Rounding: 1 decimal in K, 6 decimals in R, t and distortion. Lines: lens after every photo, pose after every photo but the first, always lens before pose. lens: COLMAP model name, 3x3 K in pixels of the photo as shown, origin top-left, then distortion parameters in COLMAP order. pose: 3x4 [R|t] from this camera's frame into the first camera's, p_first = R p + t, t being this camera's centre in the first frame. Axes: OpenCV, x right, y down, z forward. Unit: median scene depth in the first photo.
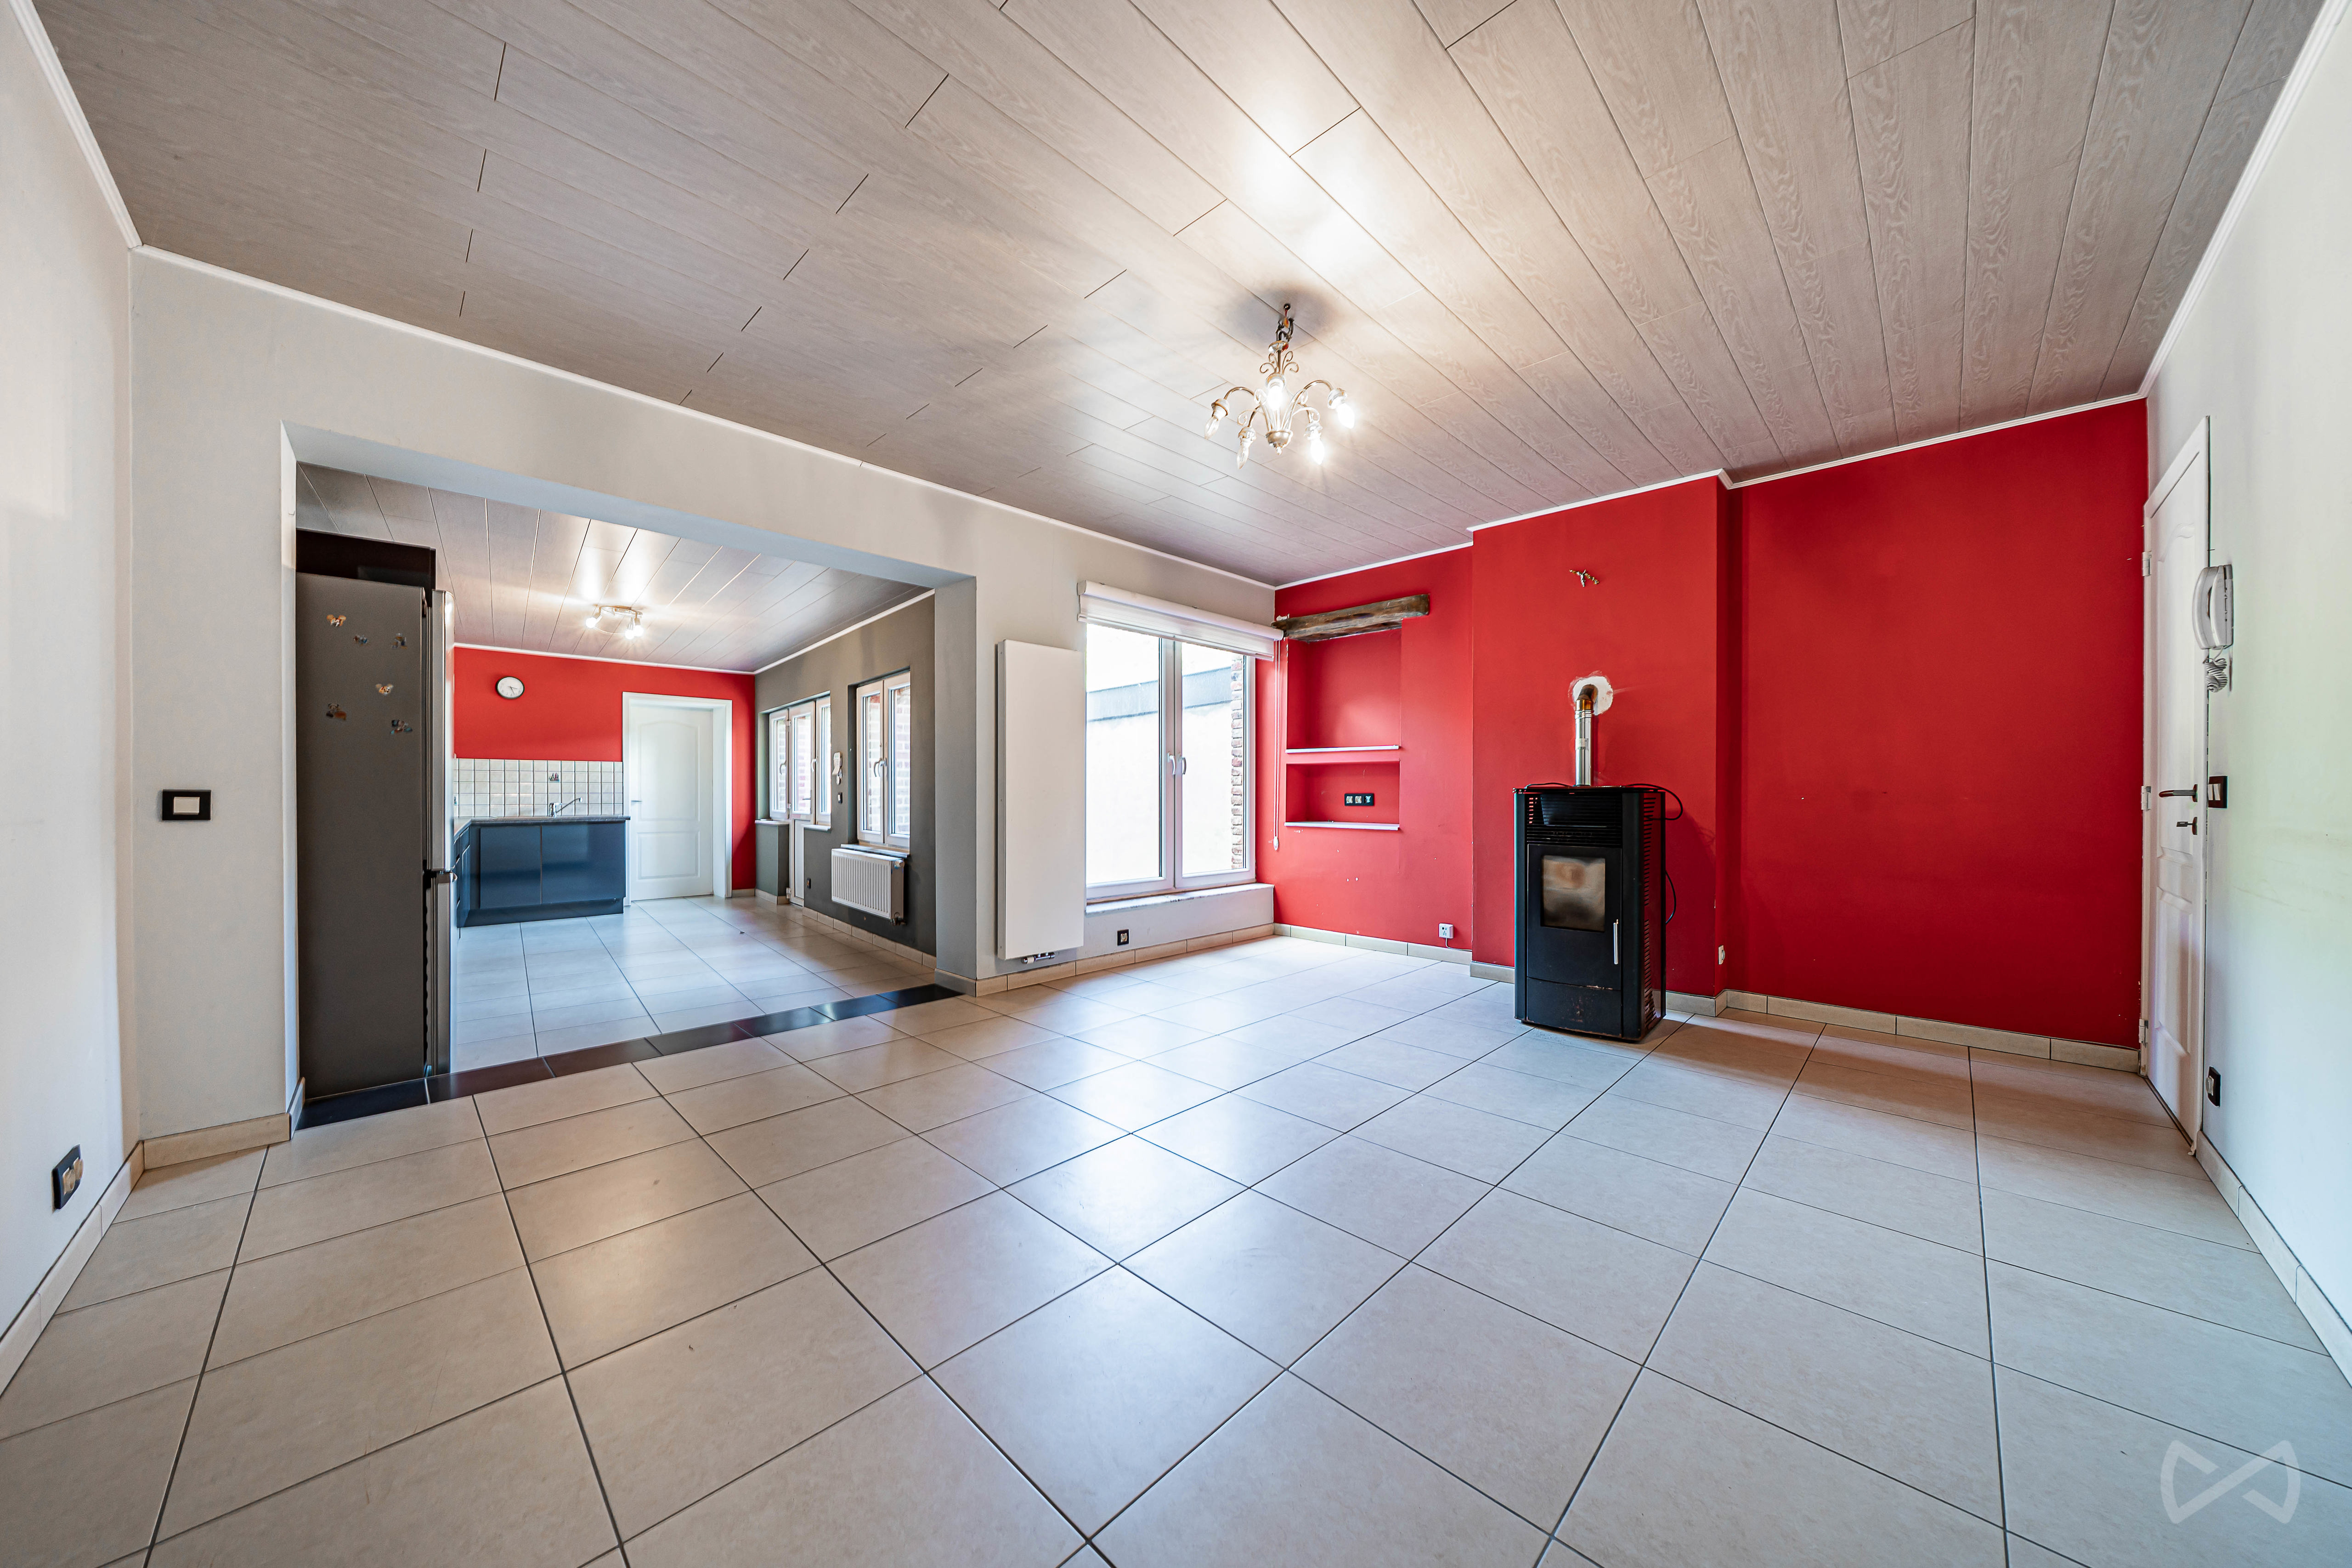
lens RADIAL K [[792.8, 0, 1176.5], [0, 792.8, 794.3], [0, 0, 1]] dist [-0.006506, 0.000108]
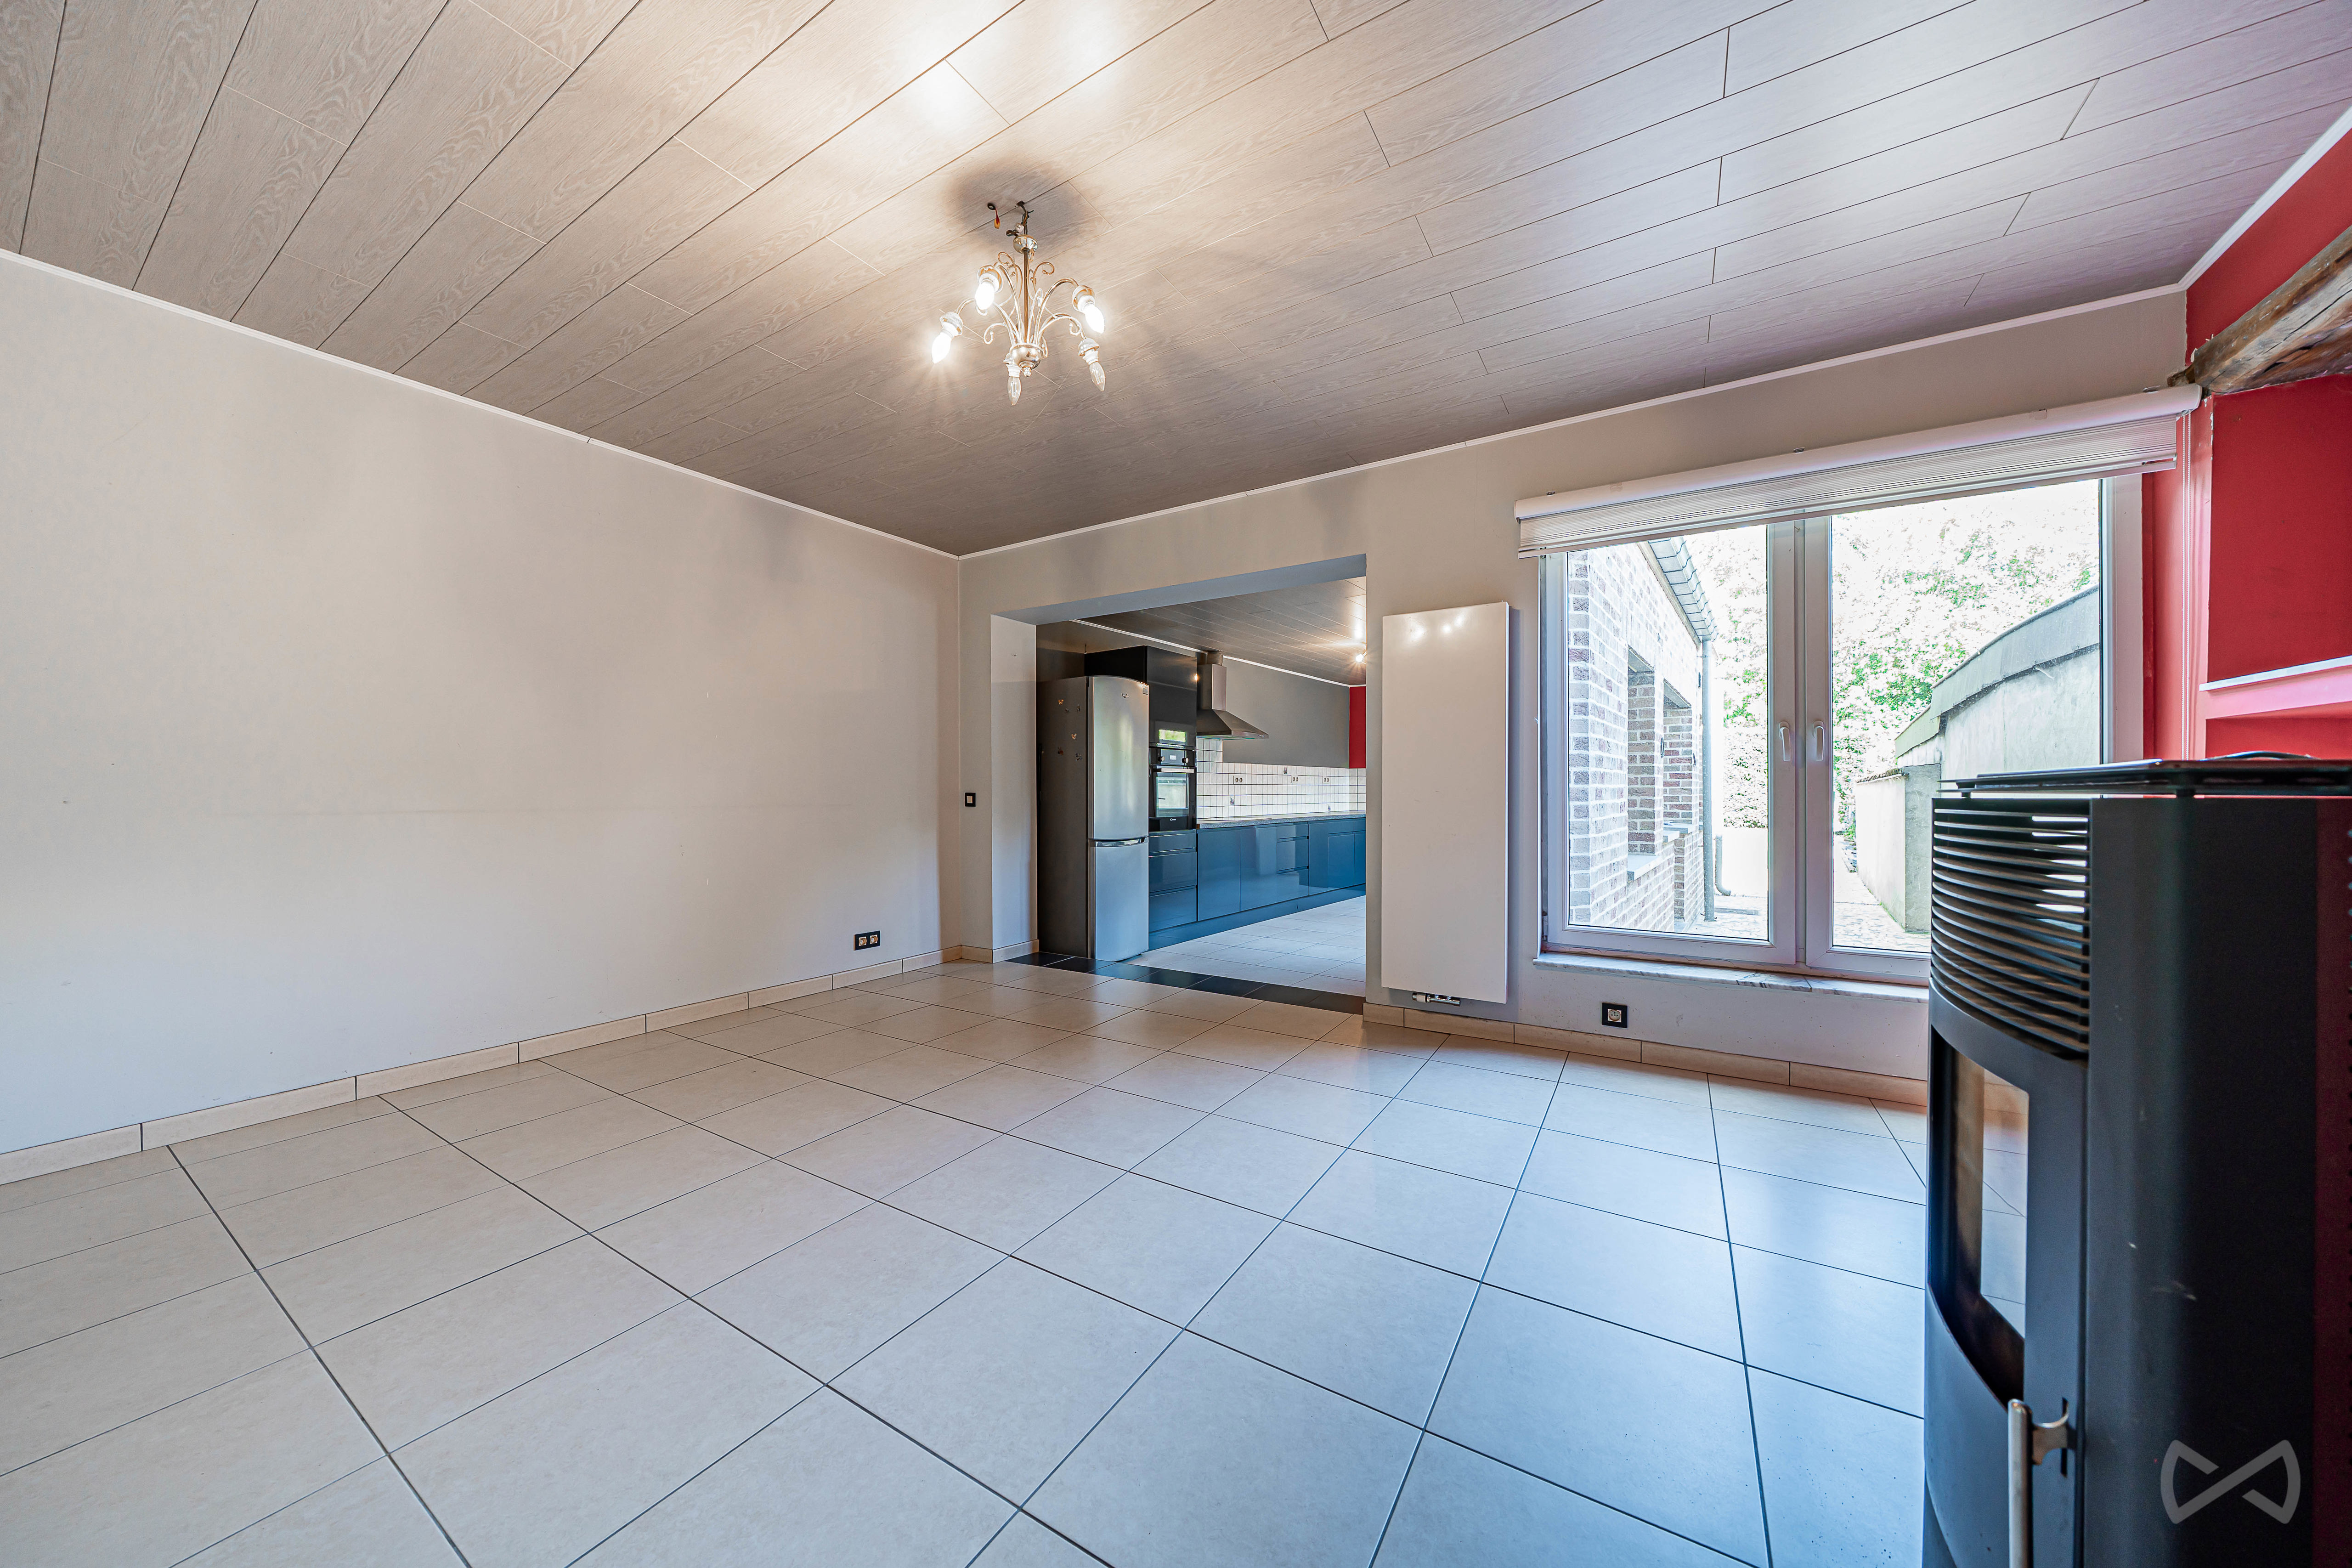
lens RADIAL K [[804.7, 0, 1182.4], [0, 804.7, 792.9], [0, 0, 1]] dist [-0.000423, 0.000058]
pose [[0.214977, 0.000175, -0.976619, 0.408702], [-0.001178, 0.999999, -0.000080, -0.001646], [0.976618, 0.001168, 0.214977, 0.412995]]
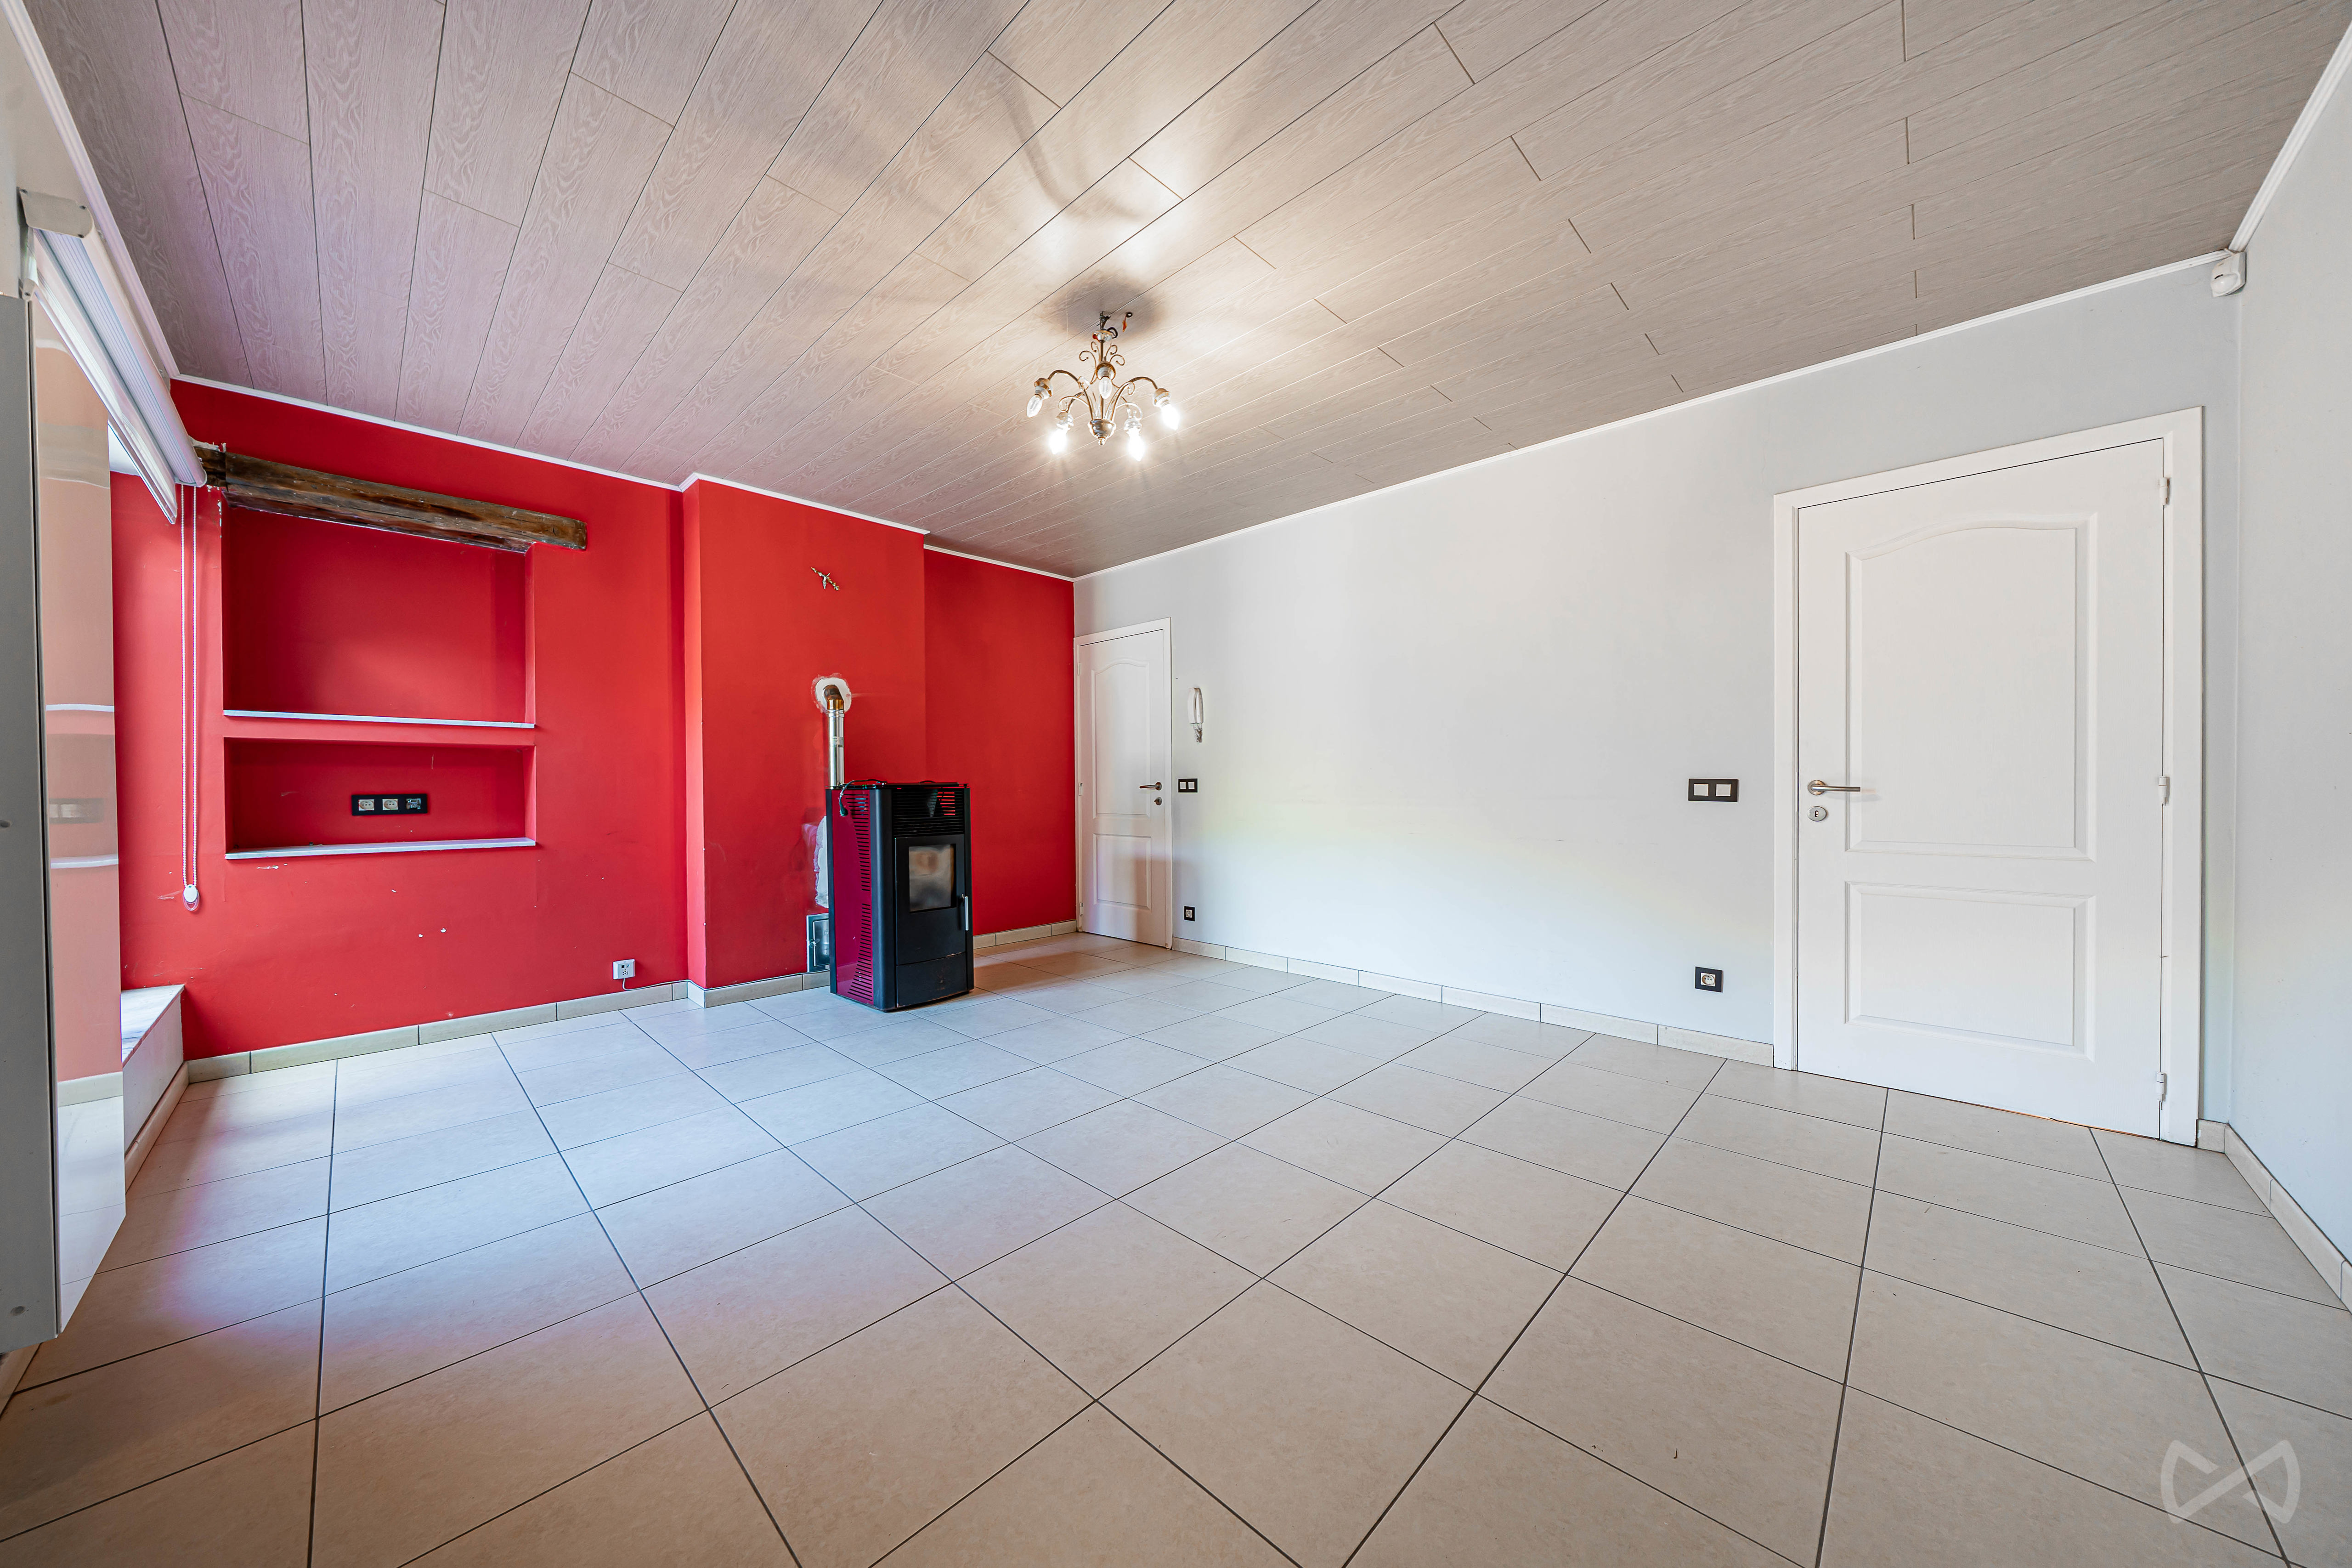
lens RADIAL K [[792.8, 0, 1176.5], [0, 792.8, 794.3], [0, 0, 1]] dist [-0.006506, 0.000108]
pose [[-0.009416, -0.011983, 0.999884, -0.364650], [0.010442, 0.999872, 0.012081, -0.001931], [-0.999901, 0.010554, -0.009290, 0.388717]]
